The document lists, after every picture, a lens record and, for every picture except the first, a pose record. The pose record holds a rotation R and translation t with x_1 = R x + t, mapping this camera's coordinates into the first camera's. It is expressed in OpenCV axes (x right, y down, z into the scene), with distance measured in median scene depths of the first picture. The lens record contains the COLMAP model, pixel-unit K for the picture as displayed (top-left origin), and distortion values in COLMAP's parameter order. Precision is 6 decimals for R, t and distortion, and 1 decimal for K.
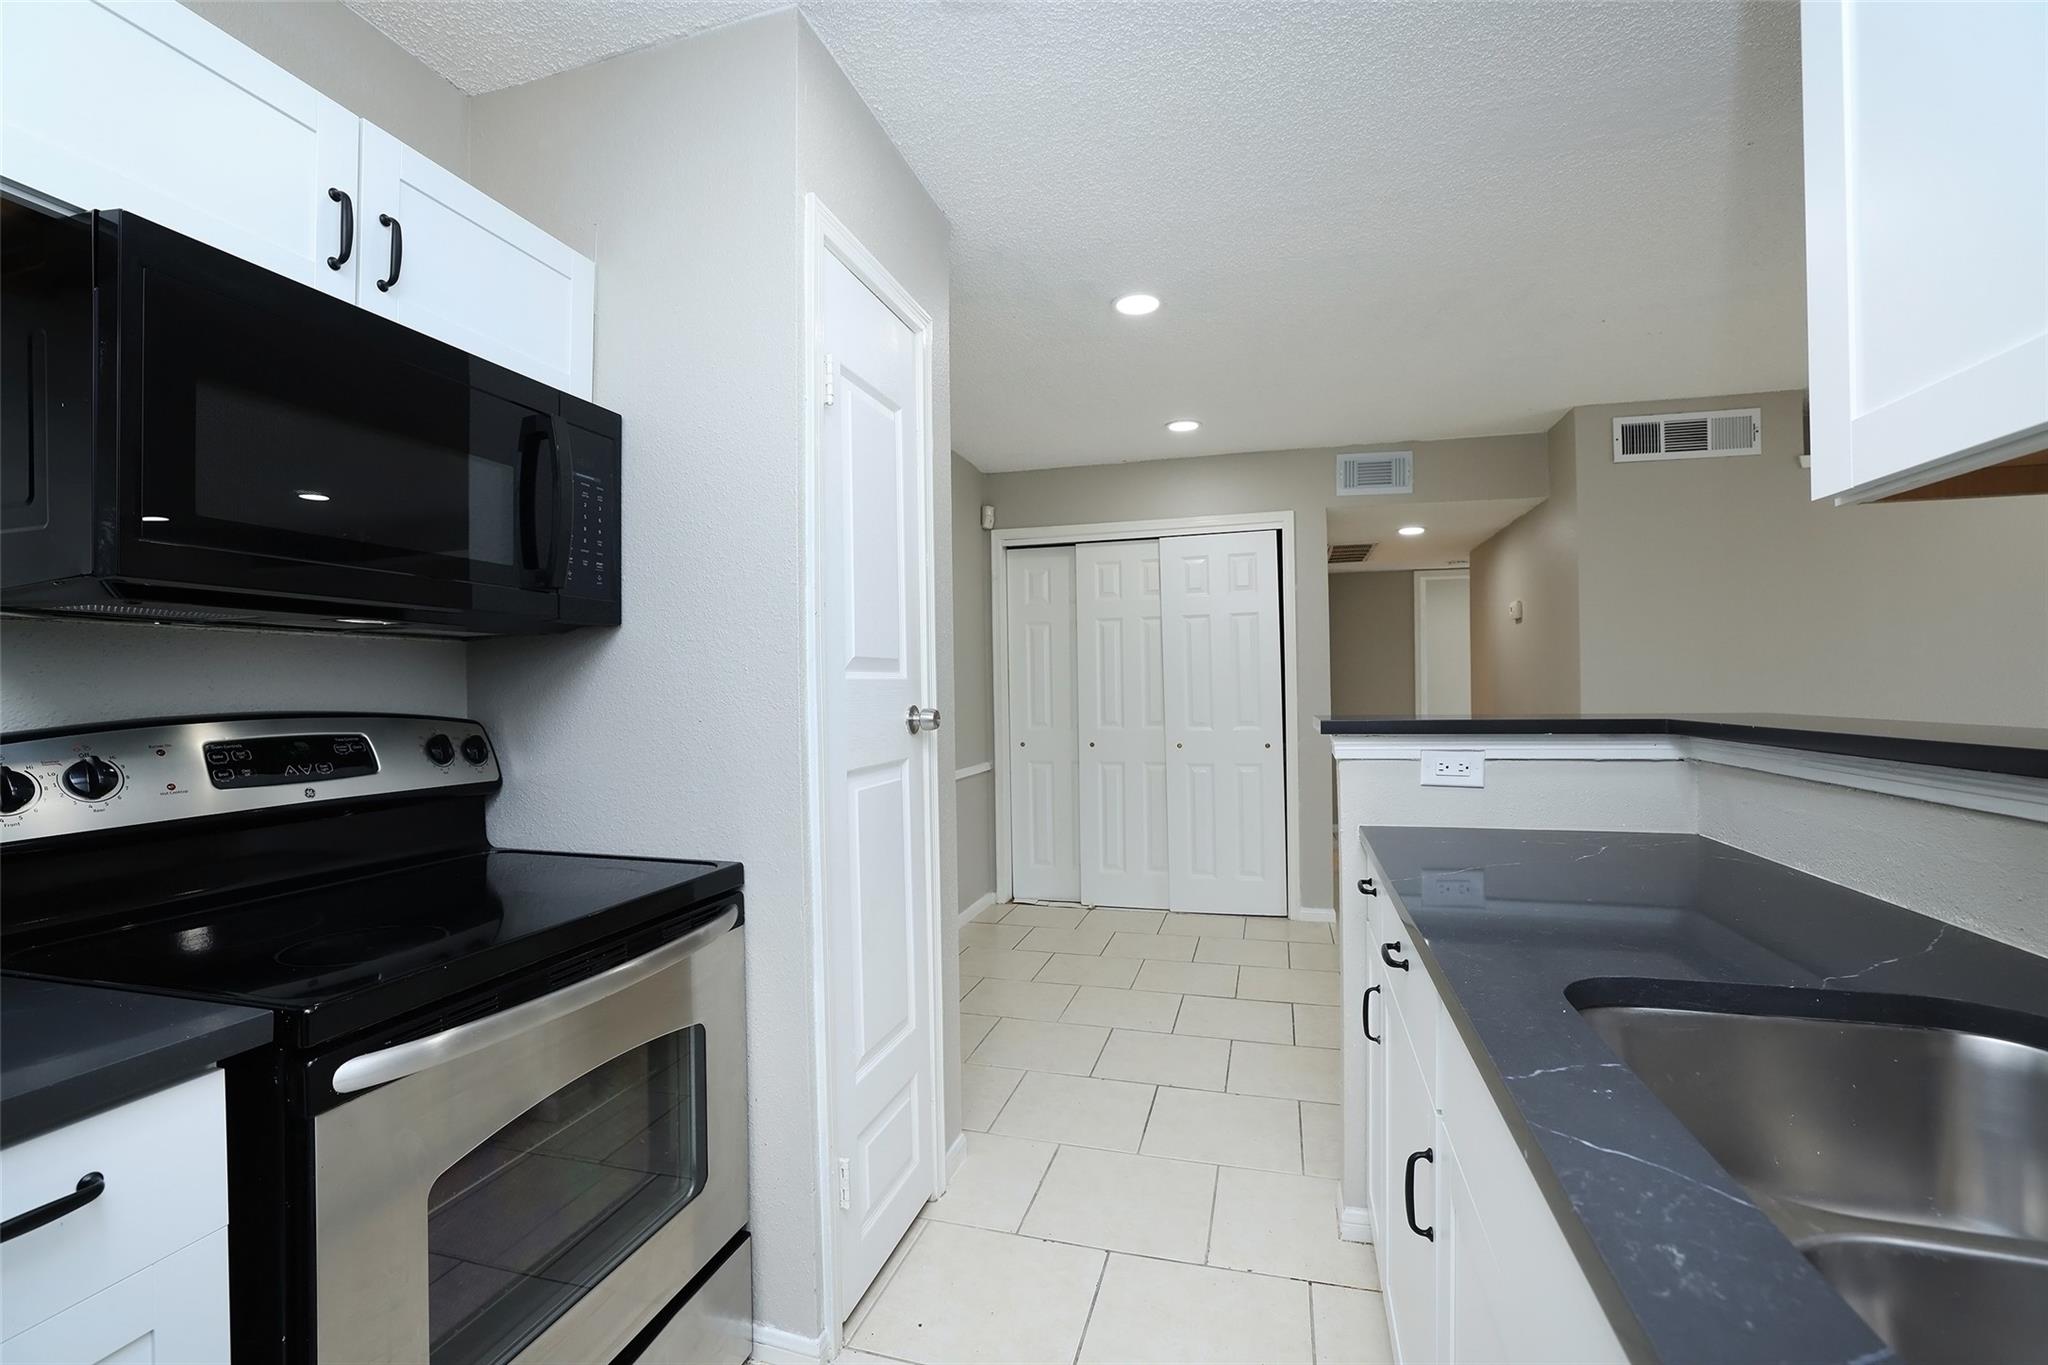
lens RADIAL K [[896.2, 0, 1022.1], [0, 896.2, 681.0], [0, 0, 1]] dist [-0.030392, 0.009518]
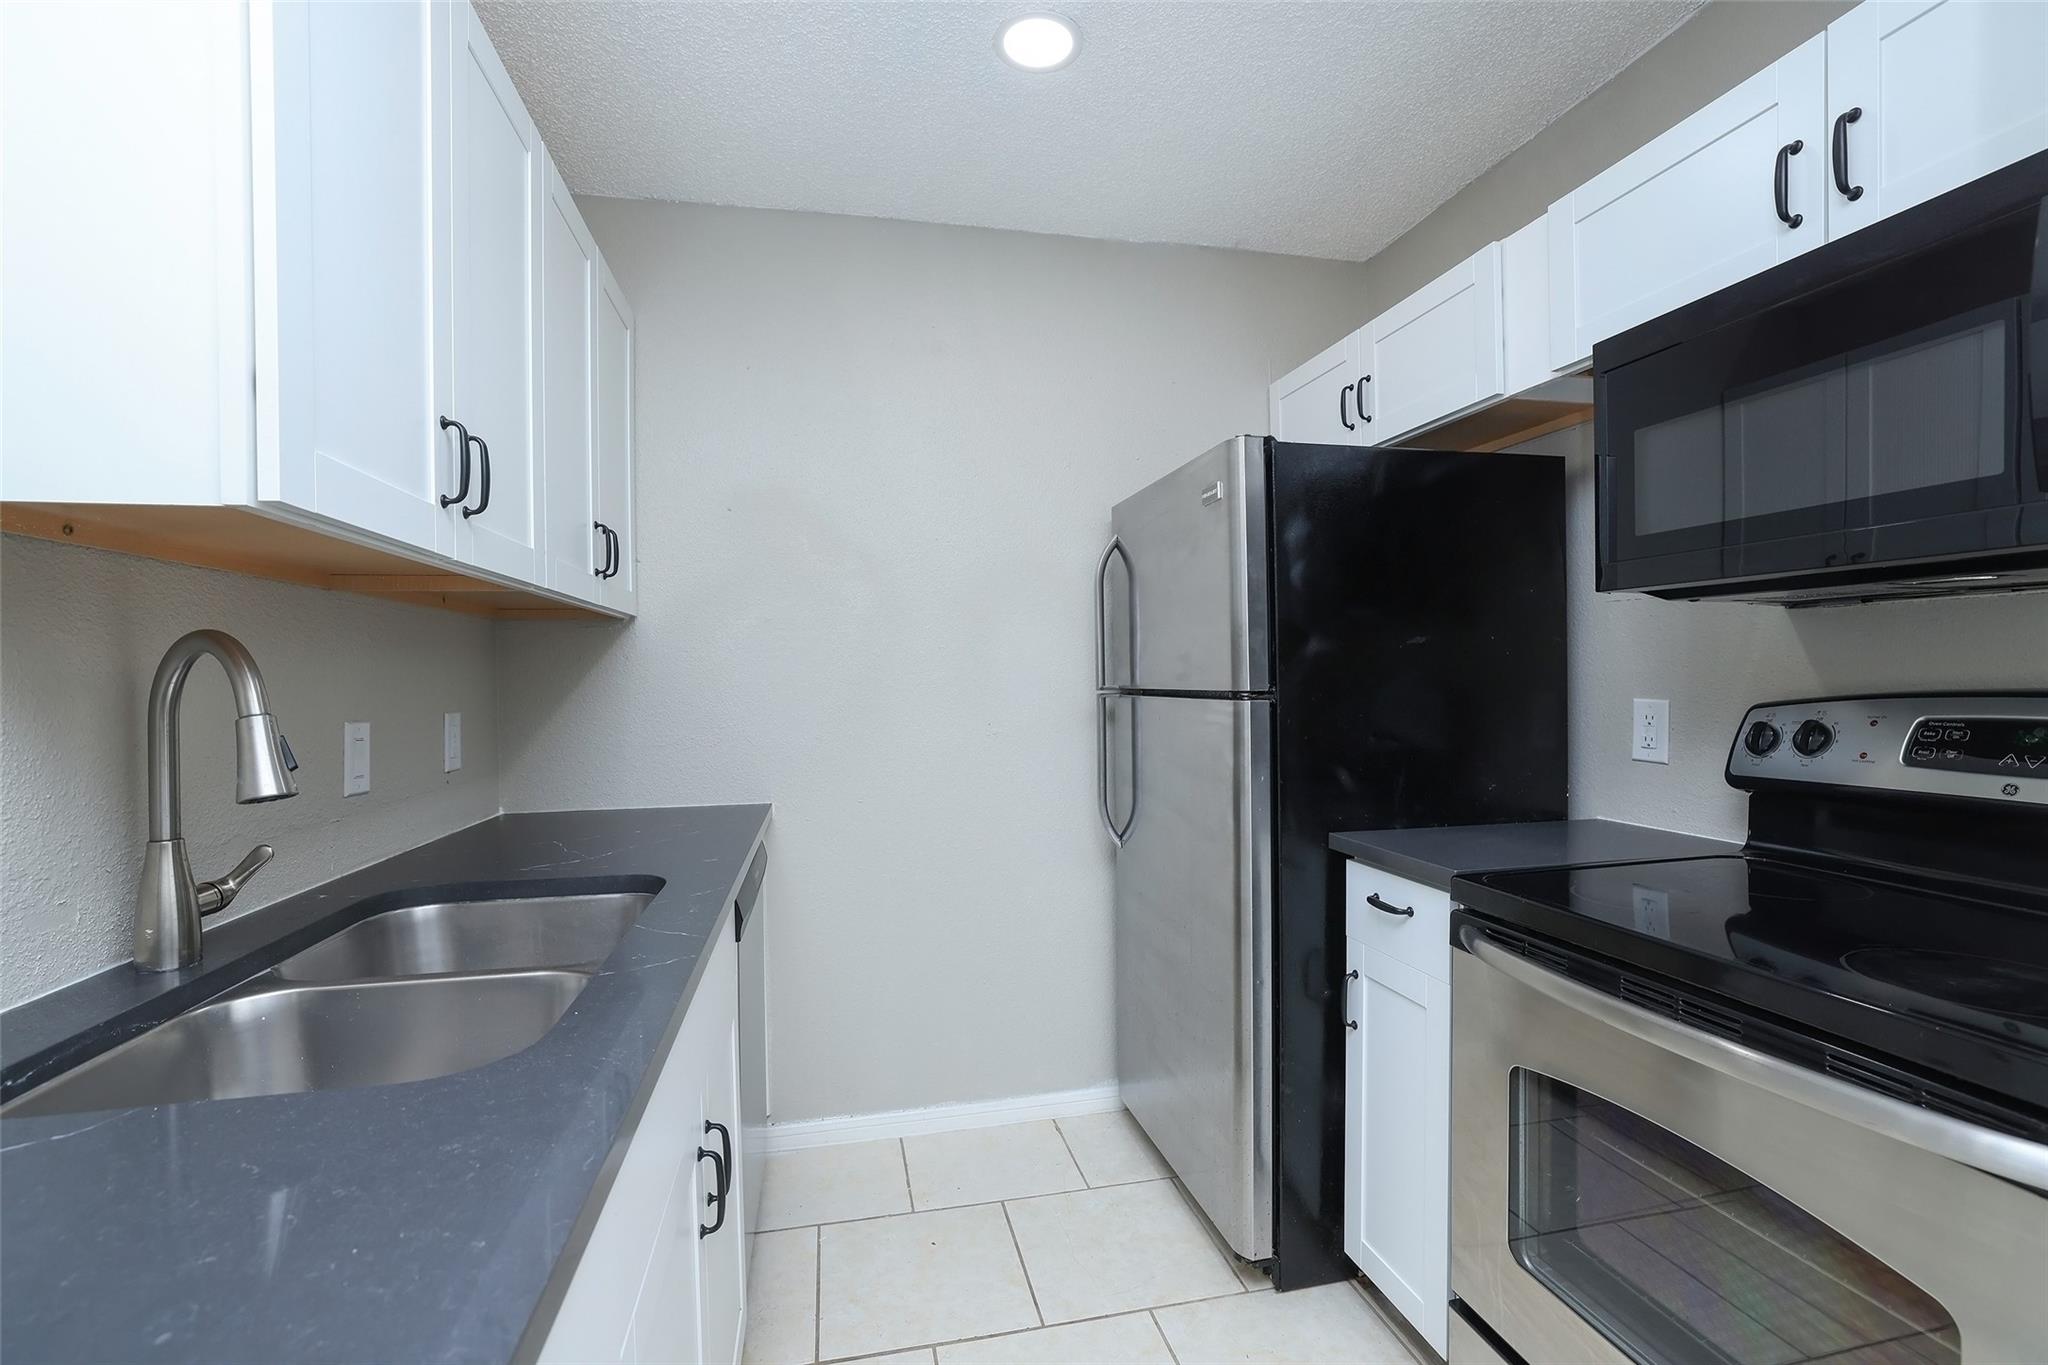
lens RADIAL K [[896.2, 0, 1017.4], [0, 896.2, 689.7], [0, 0, 1]] dist [-0.030392, 0.009518]
pose [[-0.888337, 0.026836, -0.458408, 0.250656], [0.026187, 0.999627, 0.007774, 0.002587], [0.458446, -0.005098, -0.888708, 0.846437]]
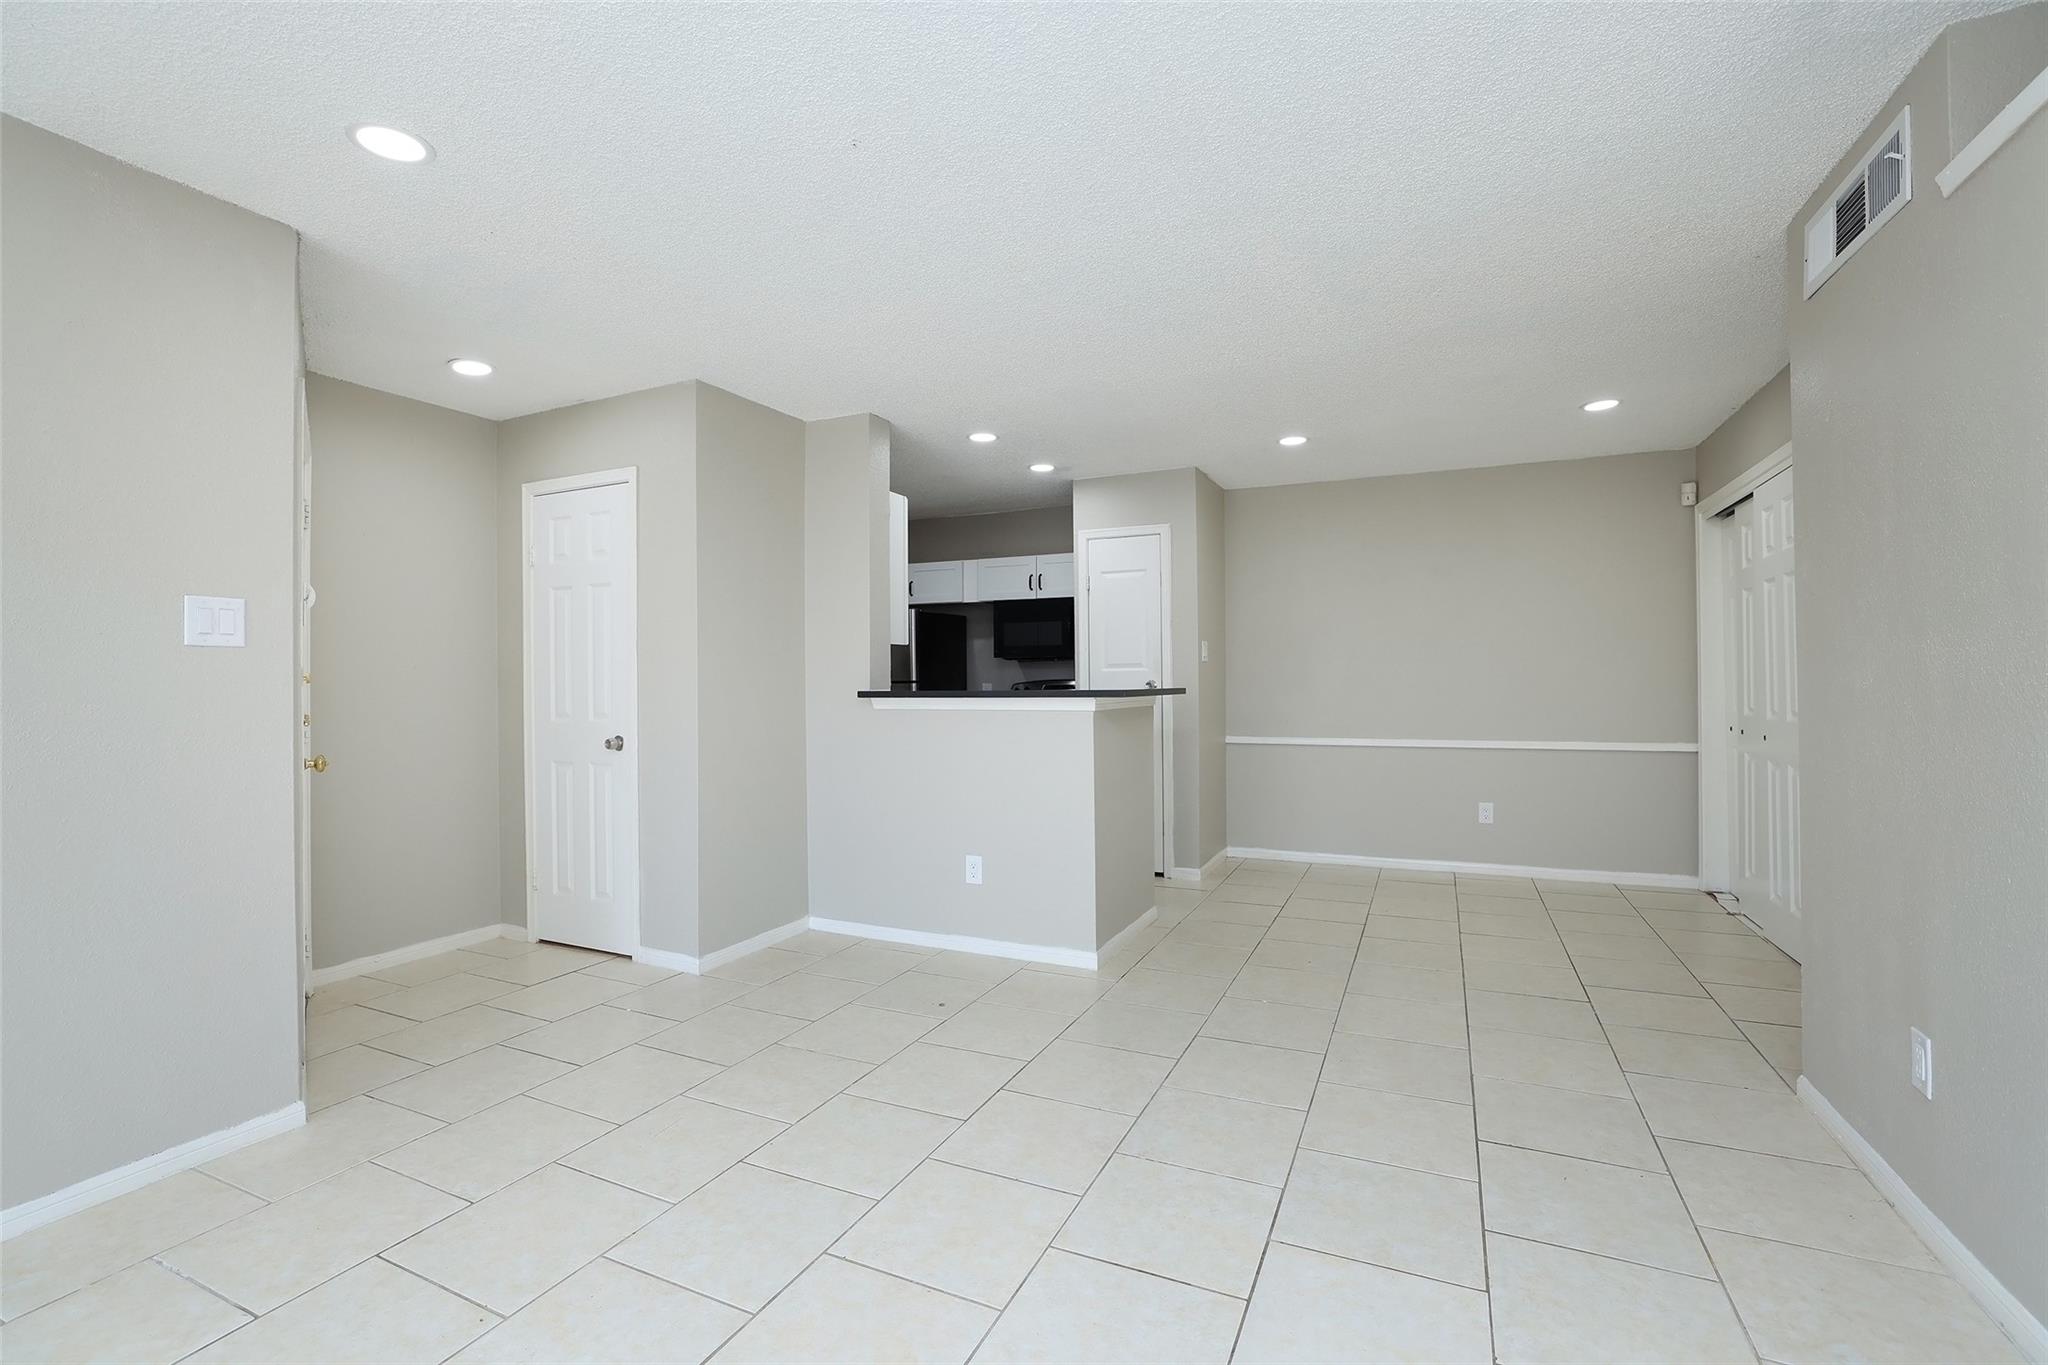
lens RADIAL K [[896.2, 0, 1016.6], [0, 896.2, 686.0], [0, 0, 1]] dist [-0.030392, 0.009518]
pose [[-0.178171, 0.017642, -0.983841, 2.490225], [0.018841, 0.999717, 0.014514, -0.000567], [0.983819, -0.015950, -0.178453, 1.054403]]
